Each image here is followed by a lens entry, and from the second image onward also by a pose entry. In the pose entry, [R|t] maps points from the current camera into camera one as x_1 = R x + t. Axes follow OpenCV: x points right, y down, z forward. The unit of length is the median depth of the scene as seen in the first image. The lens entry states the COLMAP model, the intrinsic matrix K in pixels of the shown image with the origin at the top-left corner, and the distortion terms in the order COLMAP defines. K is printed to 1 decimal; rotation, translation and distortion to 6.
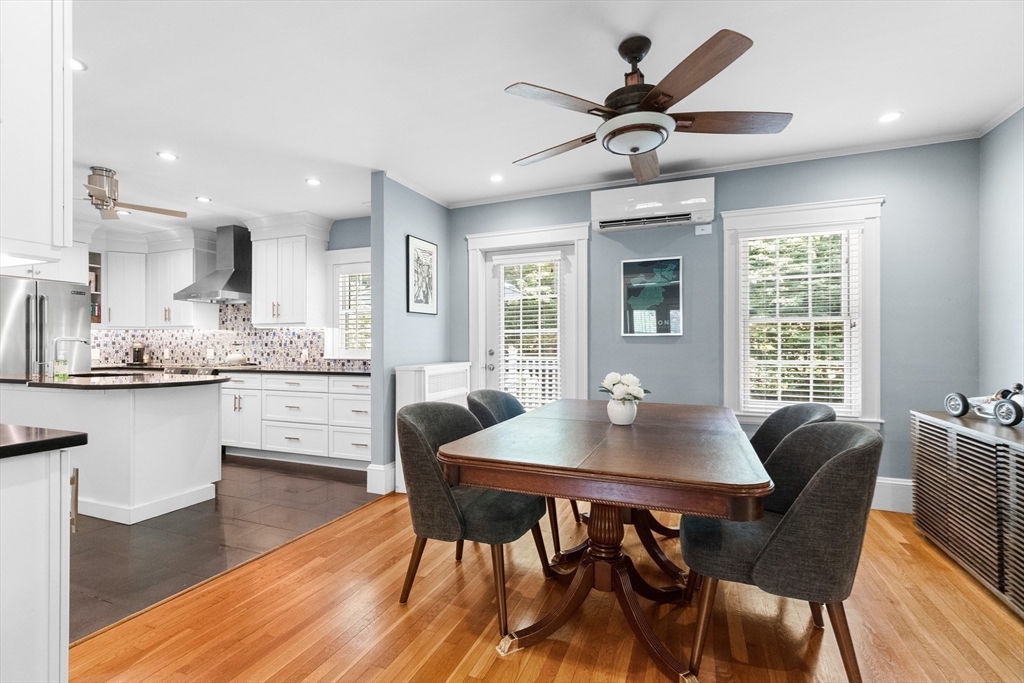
lens RADIAL K [[471.9, 0, 509.3], [0, 471.9, 332.9], [0, 0, 1]] dist [0.000786, -0.000084]
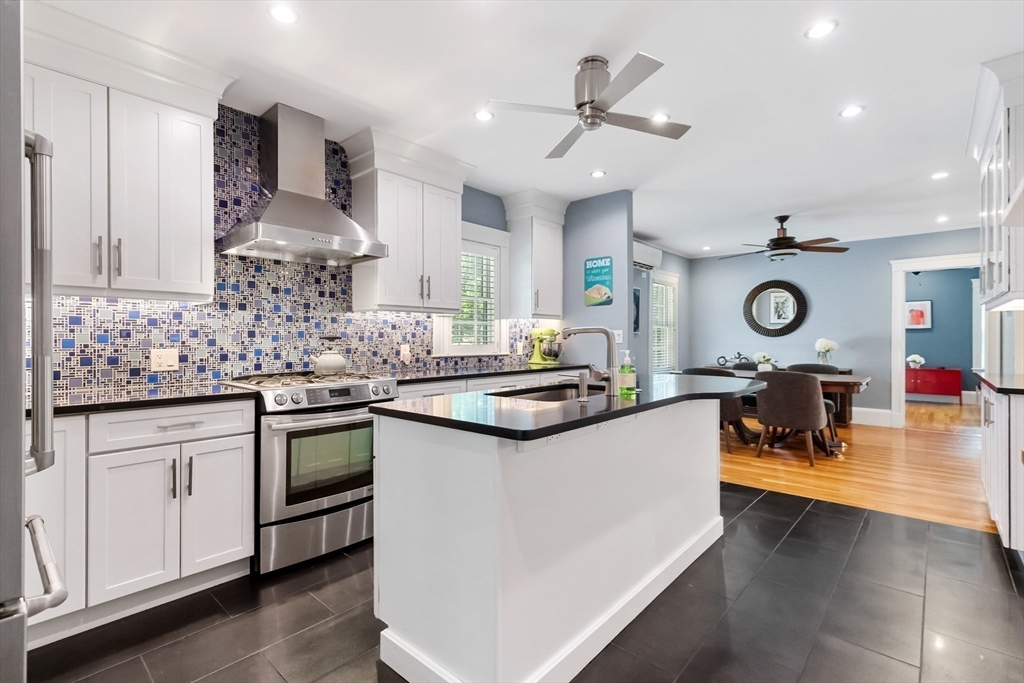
lens RADIAL K [[471.9, 0, 509.3], [0, 471.9, 332.9], [0, 0, 1]] dist [0.000786, -0.000084]
pose [[0.340187, 0.005245, 0.940343, -1.029807], [-0.039298, 0.999190, 0.008644, 0.004562], [-0.939536, -0.039894, 0.340117, 0.614016]]
